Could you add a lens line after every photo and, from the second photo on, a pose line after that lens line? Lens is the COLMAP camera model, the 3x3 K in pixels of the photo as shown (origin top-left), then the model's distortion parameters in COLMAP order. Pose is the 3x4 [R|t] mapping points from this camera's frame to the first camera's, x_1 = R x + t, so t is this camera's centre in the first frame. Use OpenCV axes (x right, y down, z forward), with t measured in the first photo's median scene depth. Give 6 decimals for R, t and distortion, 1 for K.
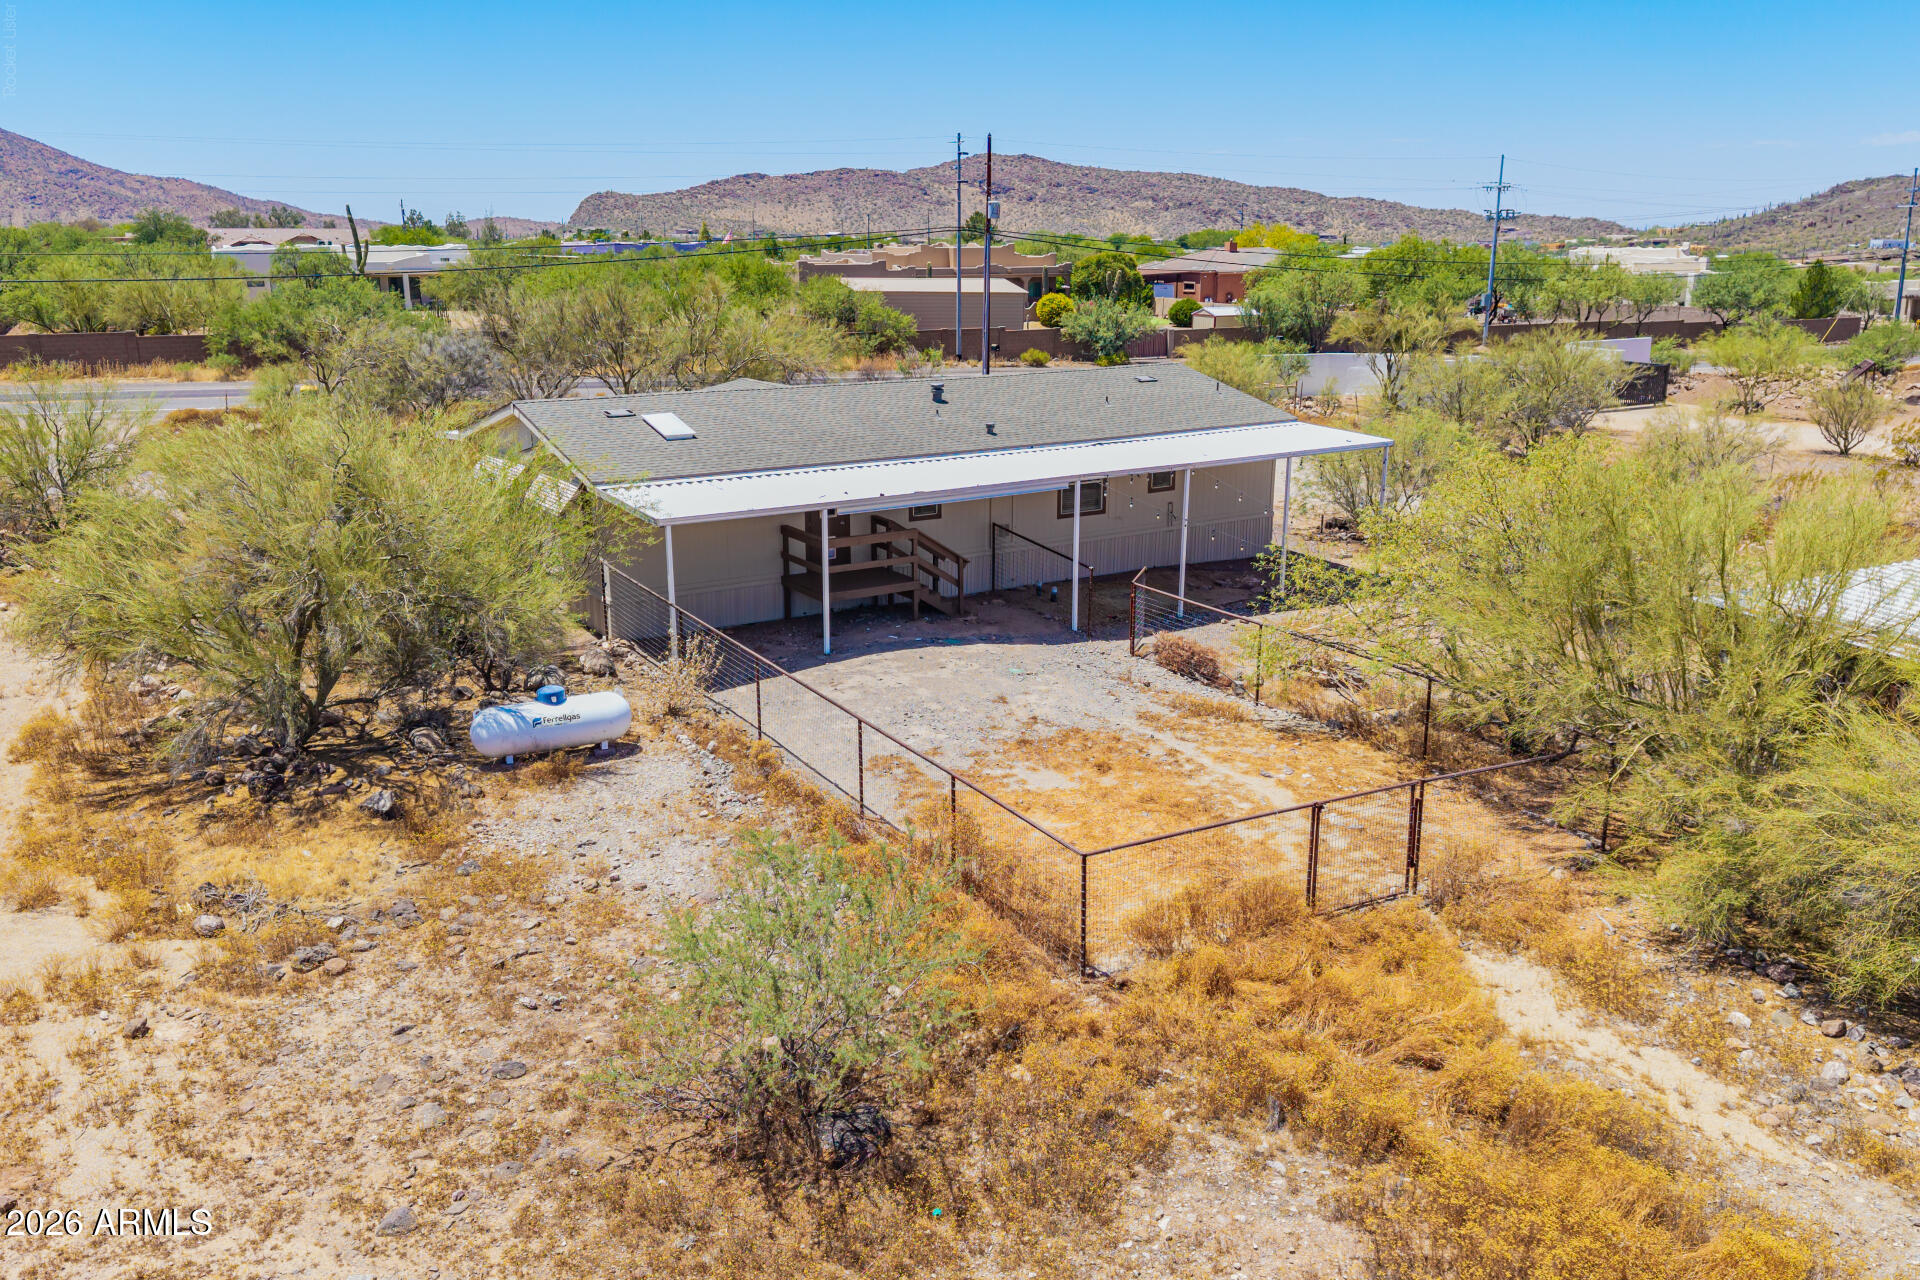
lens RADIAL K [[1521.3, 0, 960.0], [0, 1521.3, 640.0], [0, 0, 1]] dist [0.025661, -0.027968]
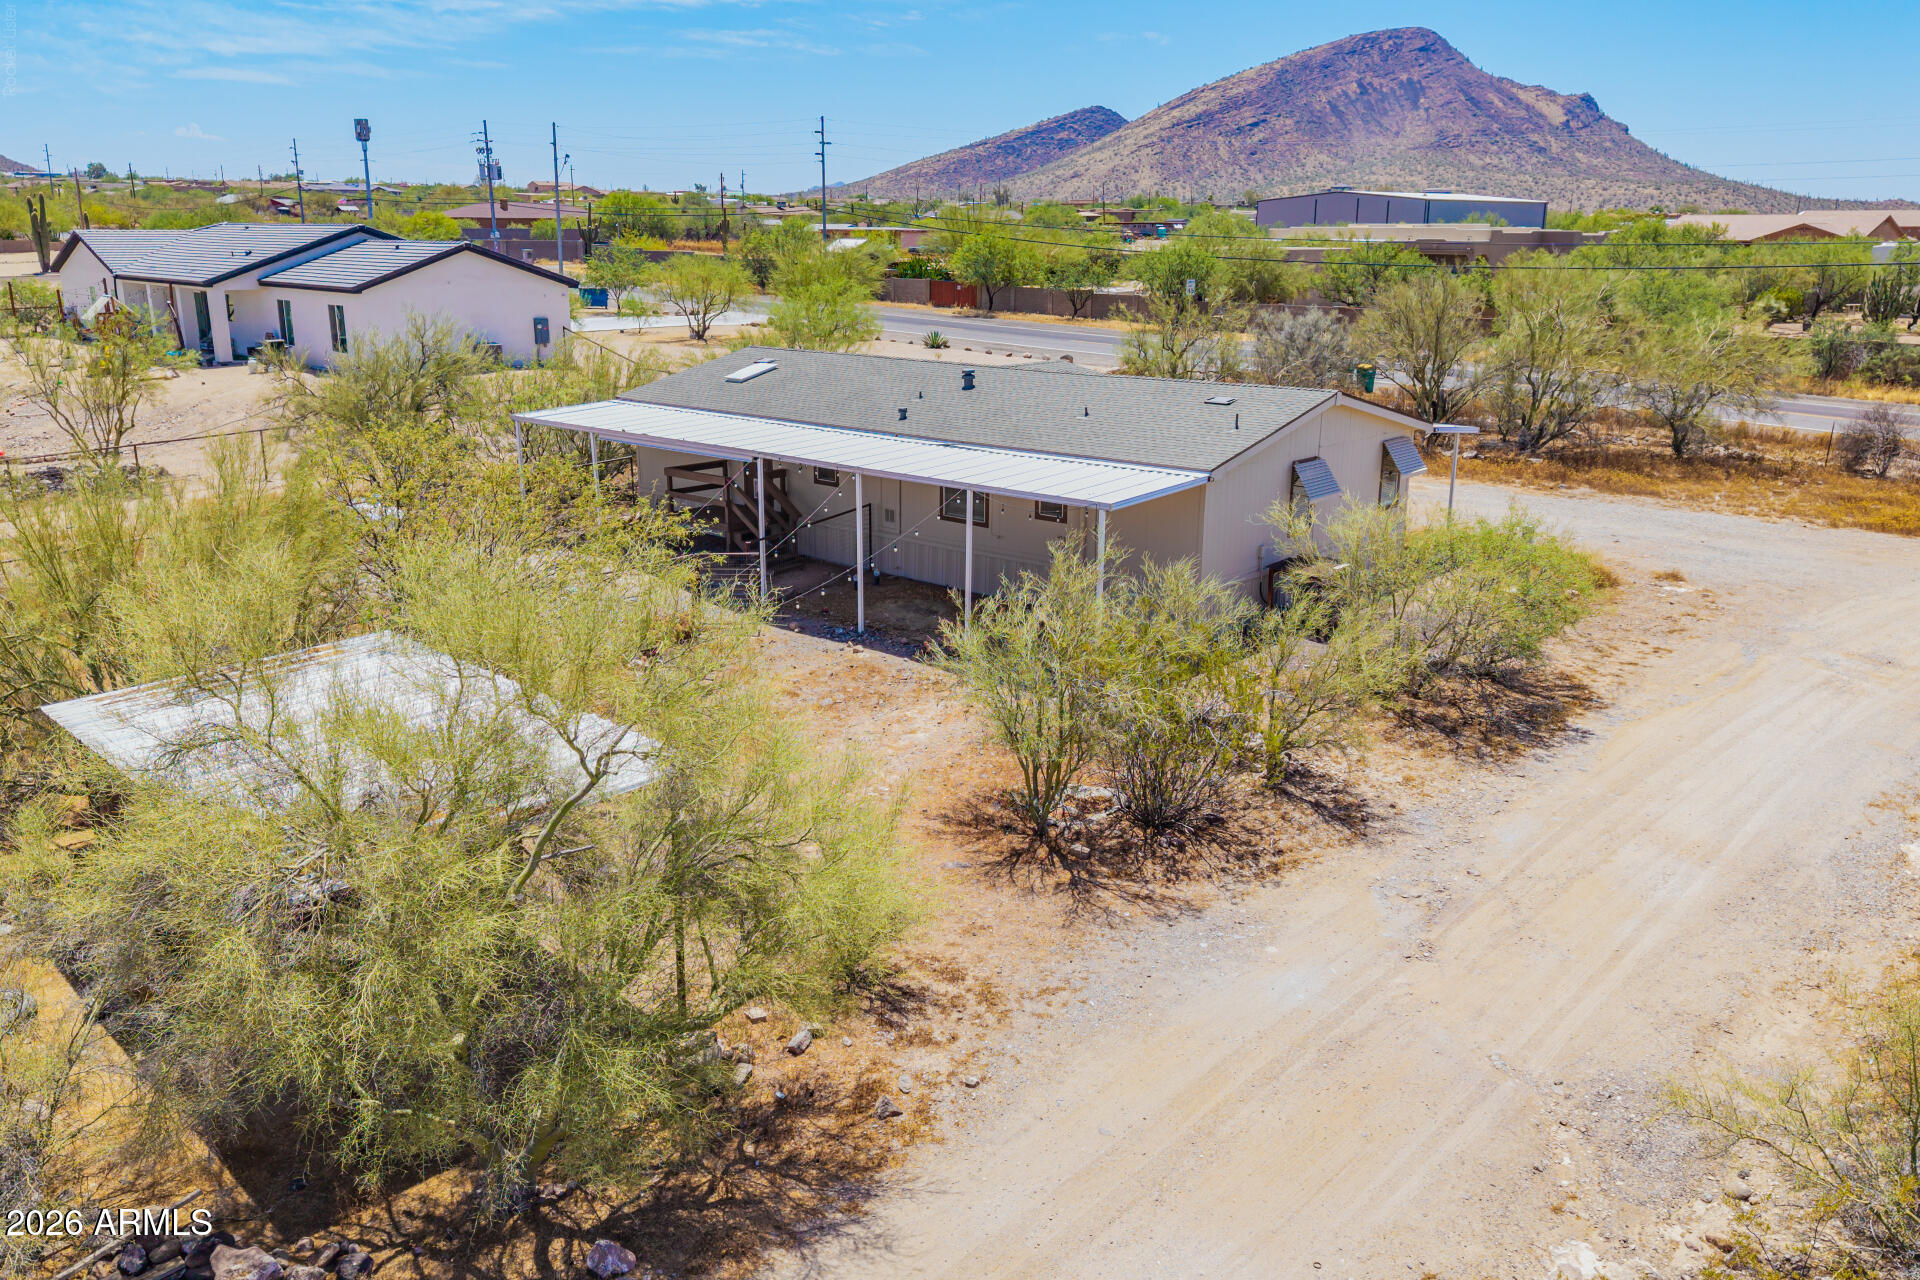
lens RADIAL K [[1515.3, 0, 958.3], [0, 1515.3, 619.3], [0, 0, 1]] dist [0.064263, -0.096580]
pose [[0.275823, 0.245521, -0.929323, 1.493786], [-0.257856, 0.950289, 0.174528, -0.295464], [0.925976, 0.191493, 0.325421, 1.082199]]
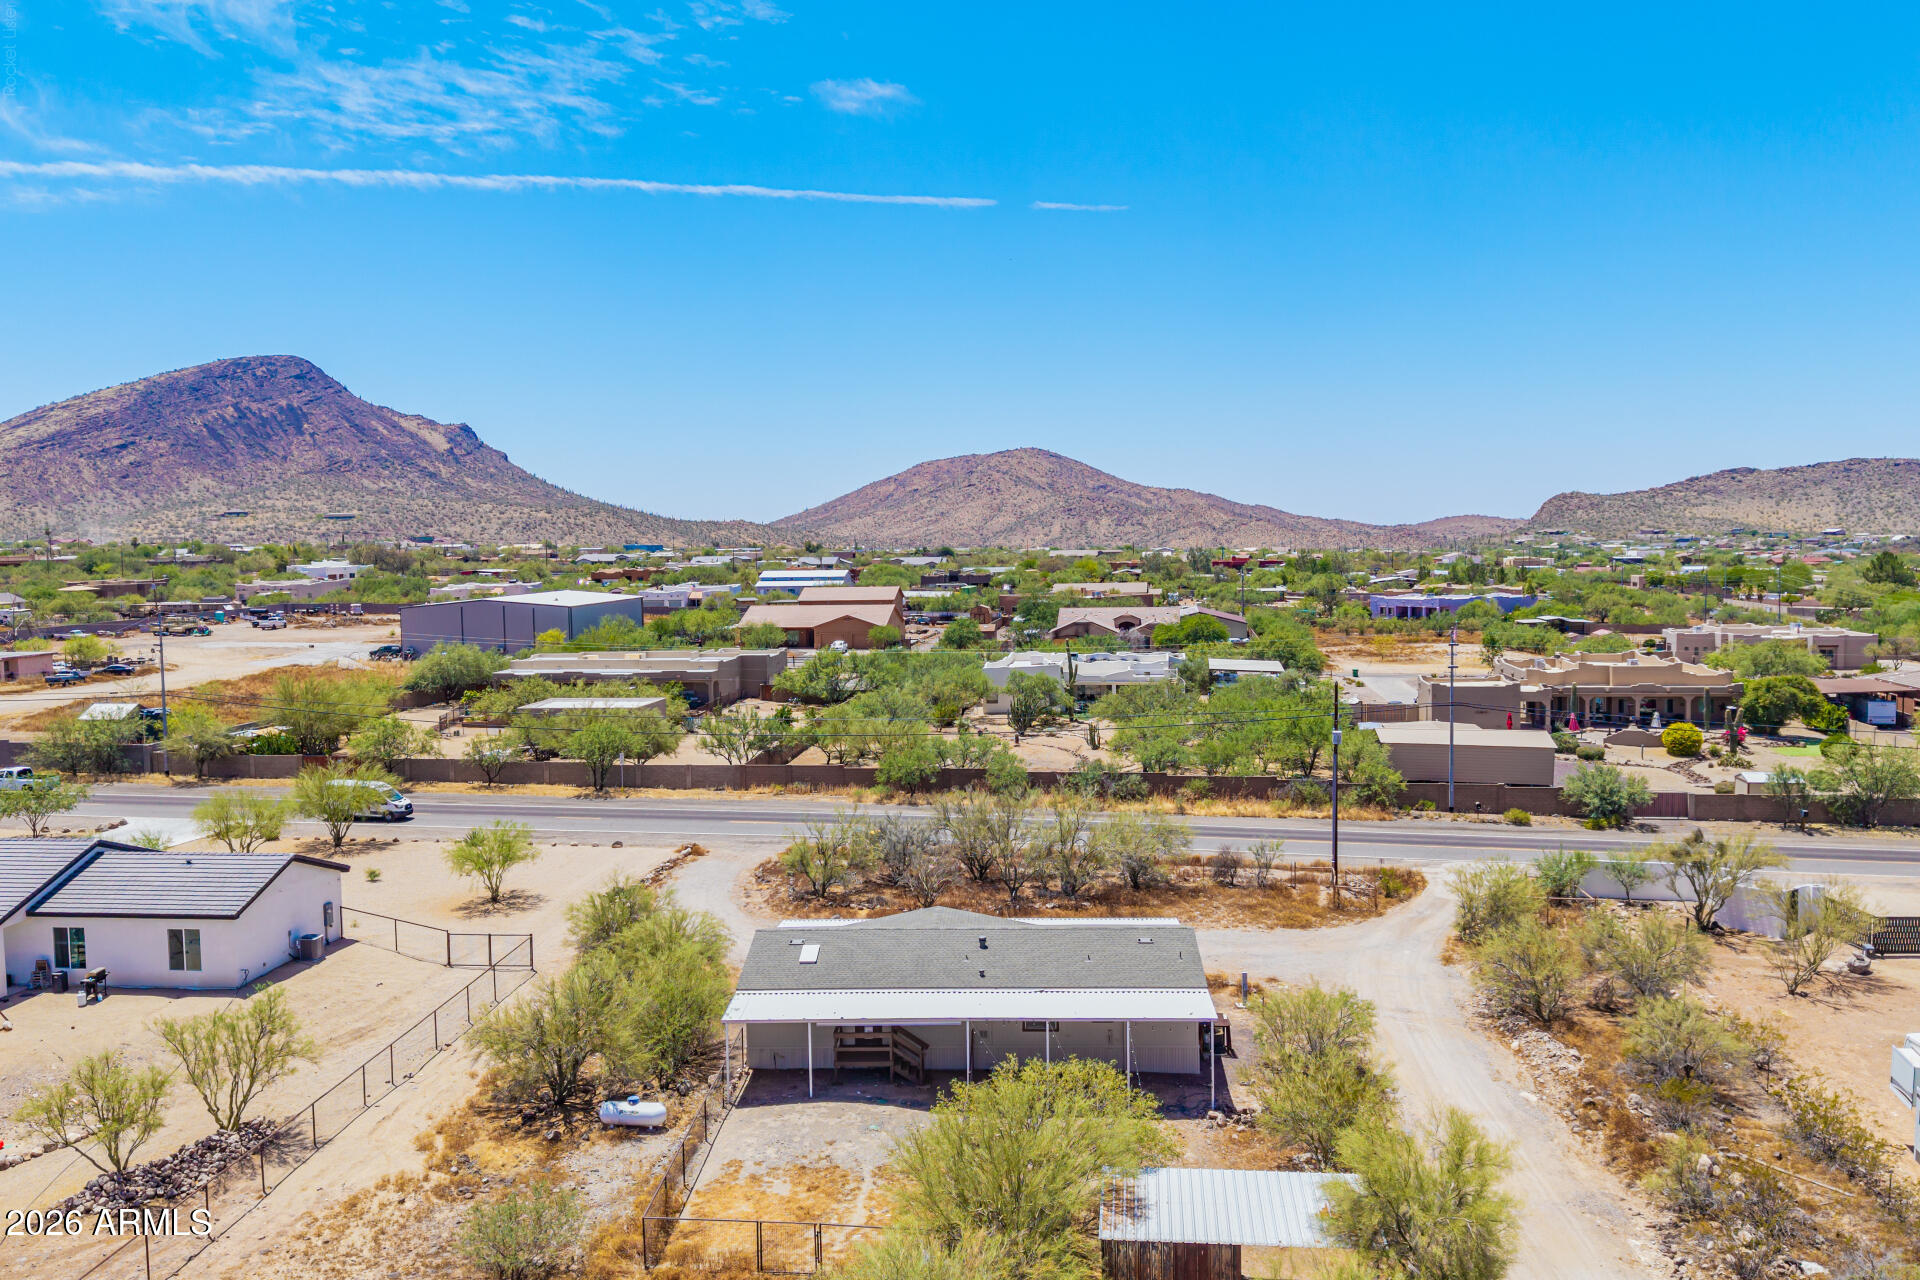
lens RADIAL K [[1541.5, 0, 960.0], [0, 1541.5, 640.0], [0, 0, 1]] dist [0.054835, -0.081501]
pose [[0.822807, 0.028950, -0.567582, 1.476208], [-0.134036, 0.980414, -0.144301, -0.380961], [0.552288, 0.194809, 0.810572, -0.777822]]
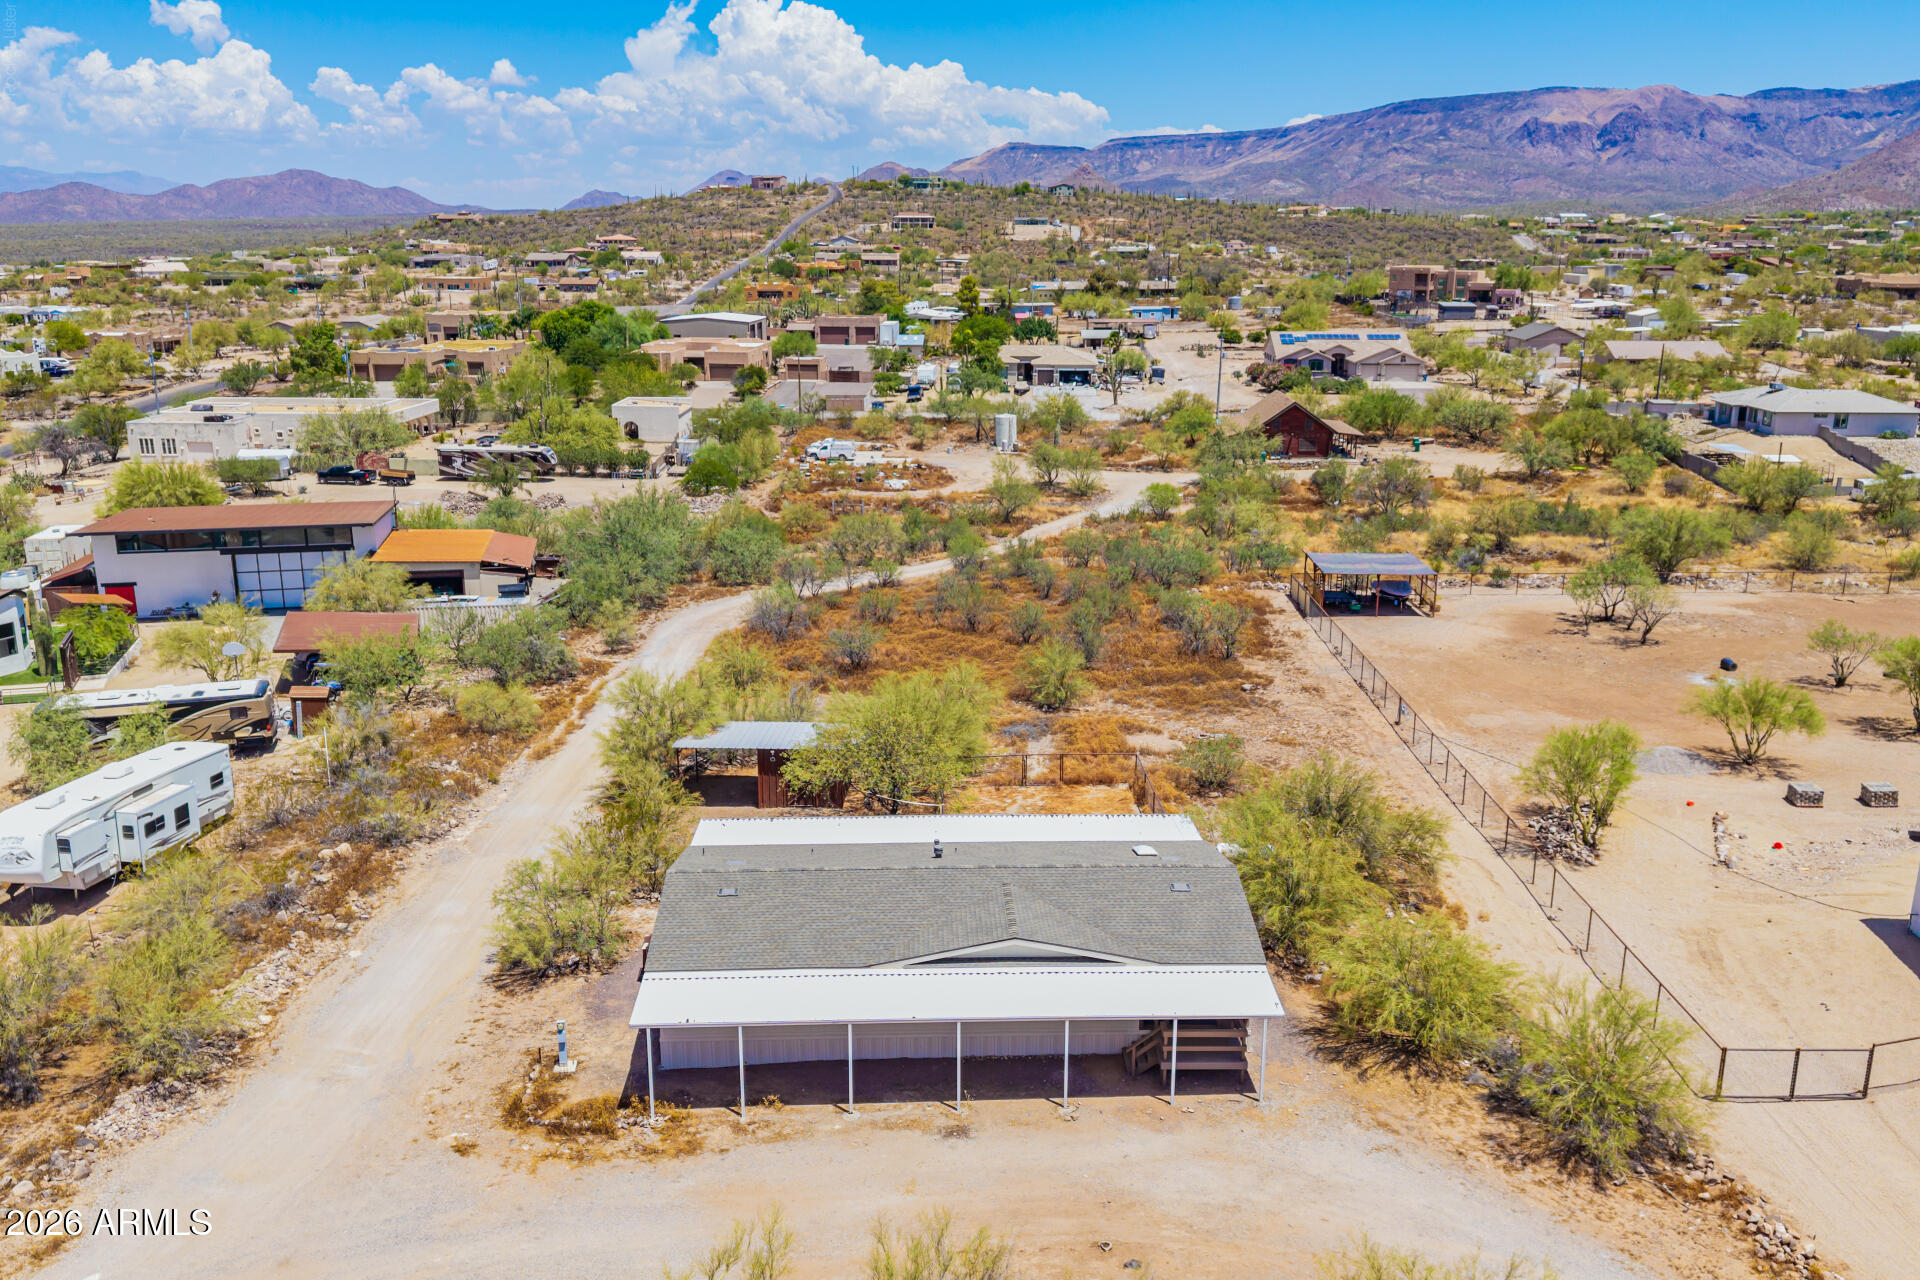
lens RADIAL K [[1532.6, 0, 961.6], [0, 1532.6, 619.0], [0, 0, 1]] dist [0.042855, -0.055821]
pose [[-0.862586, -0.123627, 0.490572, -1.094371], [0.130646, 0.882358, 0.452079, -1.549131], [-0.488750, 0.454048, -0.744959, 3.033970]]
